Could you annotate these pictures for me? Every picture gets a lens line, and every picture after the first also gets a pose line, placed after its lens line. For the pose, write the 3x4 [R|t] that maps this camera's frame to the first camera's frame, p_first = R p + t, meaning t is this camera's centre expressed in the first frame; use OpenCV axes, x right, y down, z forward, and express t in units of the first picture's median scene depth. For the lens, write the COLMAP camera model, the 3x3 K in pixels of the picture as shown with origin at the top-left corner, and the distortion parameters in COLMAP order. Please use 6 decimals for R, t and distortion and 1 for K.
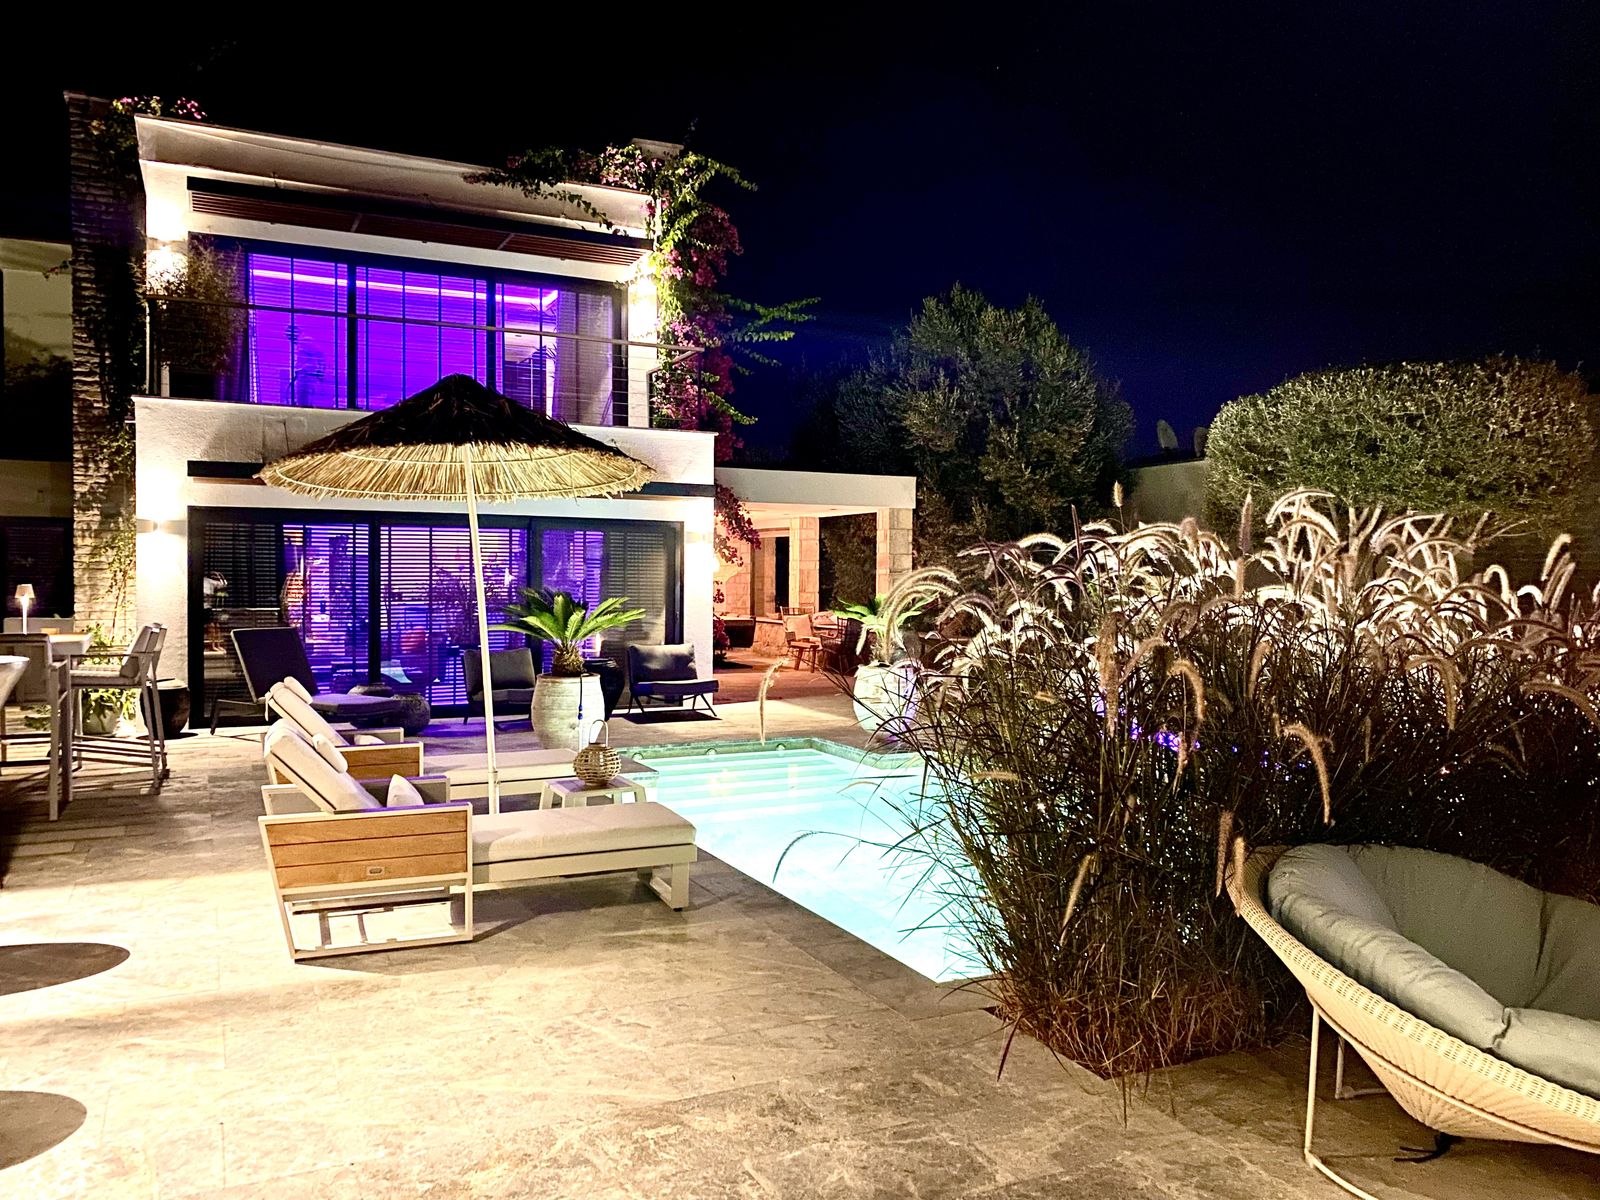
lens RADIAL K [[1221.2, 0, 801.0], [0, 1221.2, 594.9], [0, 0, 1]] dist [0.047234, -0.054057]
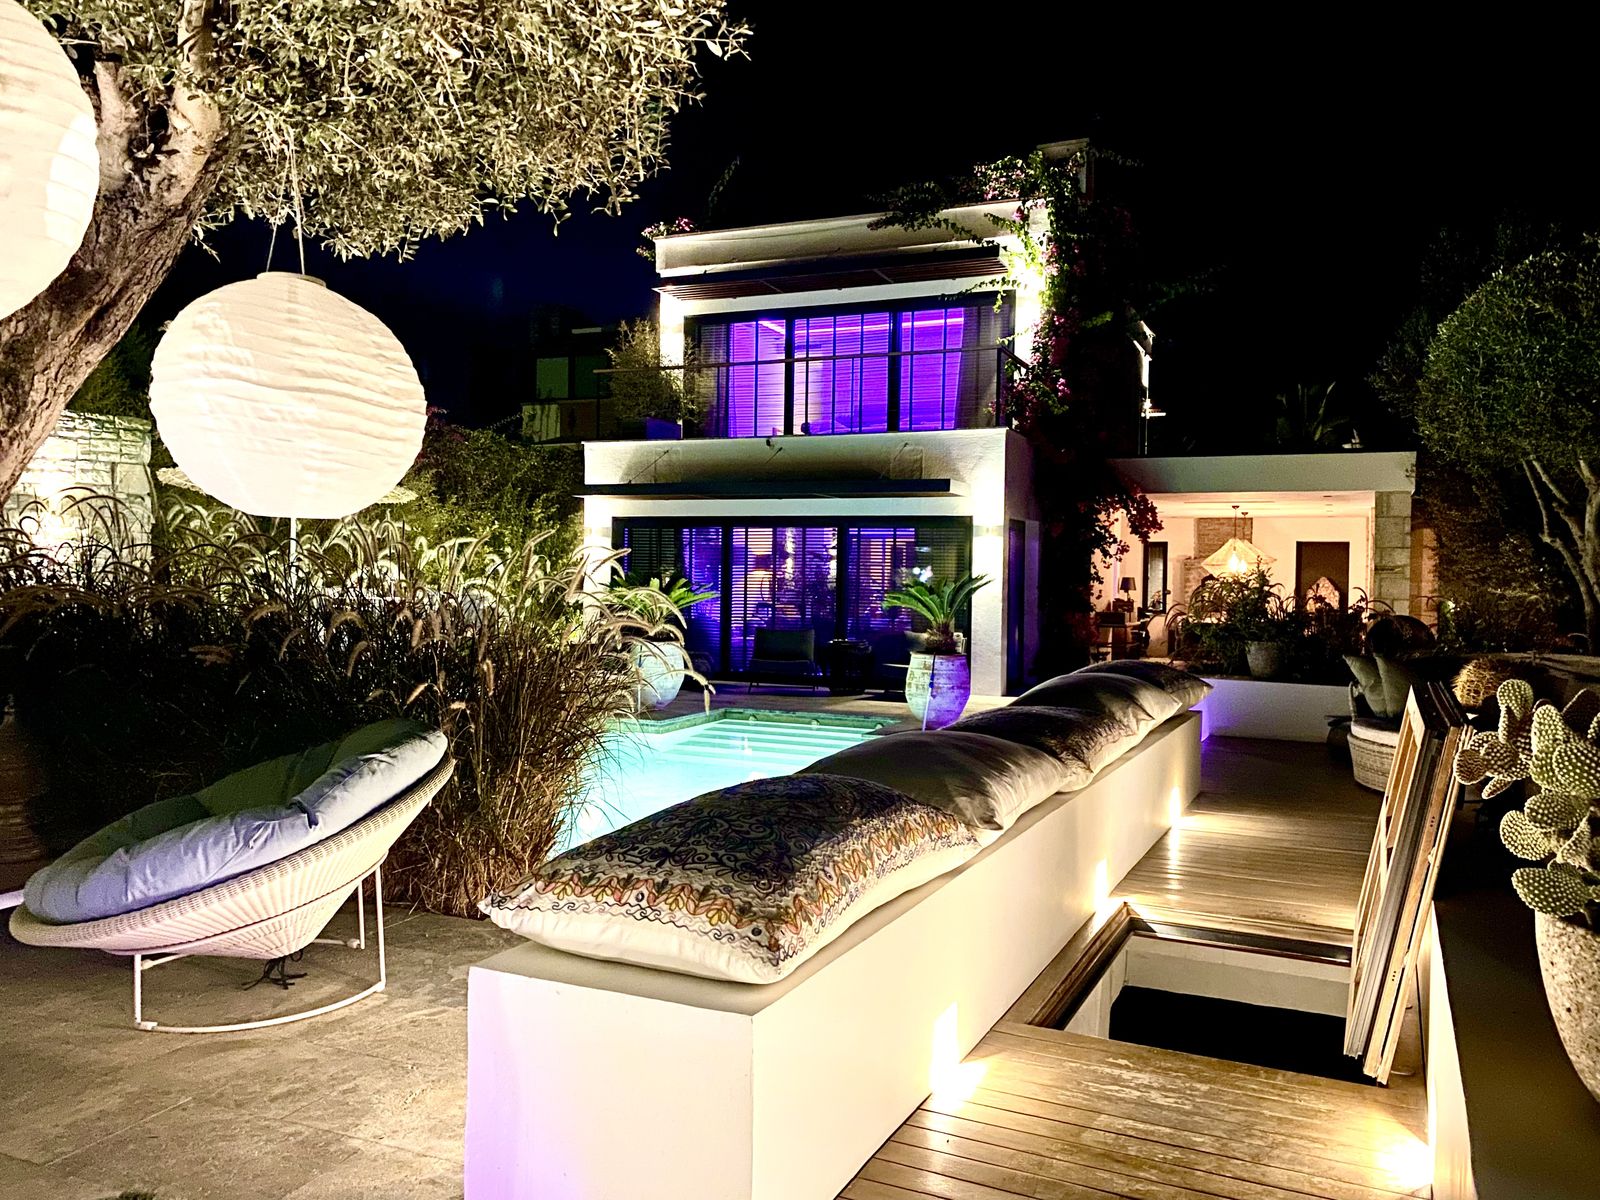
lens RADIAL K [[1221.2, 0, 801.0], [0, 1221.2, 594.9], [0, 0, 1]] dist [0.047234, -0.054057]
pose [[0.663325, 0.010242, -0.748261, 0.542206], [-0.022935, 0.999715, -0.006648, 0.016113], [0.747979, 0.021571, 0.663371, 0.191327]]
